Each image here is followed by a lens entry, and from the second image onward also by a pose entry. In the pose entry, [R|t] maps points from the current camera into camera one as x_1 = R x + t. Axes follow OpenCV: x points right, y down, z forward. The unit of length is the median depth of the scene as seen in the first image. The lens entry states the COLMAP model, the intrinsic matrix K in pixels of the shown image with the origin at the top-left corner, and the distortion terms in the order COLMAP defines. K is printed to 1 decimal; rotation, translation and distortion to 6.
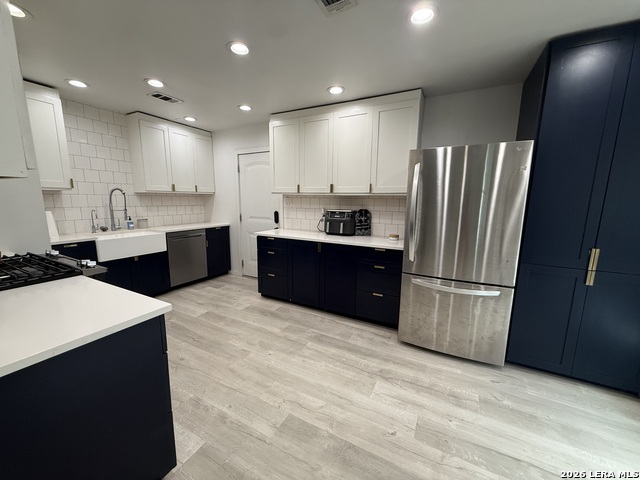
lens RADIAL K [[254.3, 0, 320.0], [0, 254.3, 240.0], [0, 0, 1]] dist [-0.000800, -0.000019]
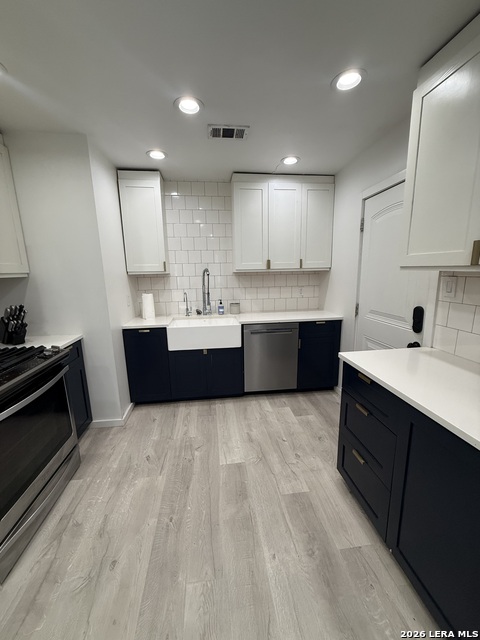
lens RADIAL K [[254.3, 0, 240.0], [0, 254.3, 320.0], [0, 0, 1]] dist [-0.000800, -0.000019]
pose [[0.572508, 0.132257, -0.809162, 0.014341], [-0.106102, 0.990556, 0.086835, -0.100342], [0.813005, 0.036140, 0.581134, 0.507789]]
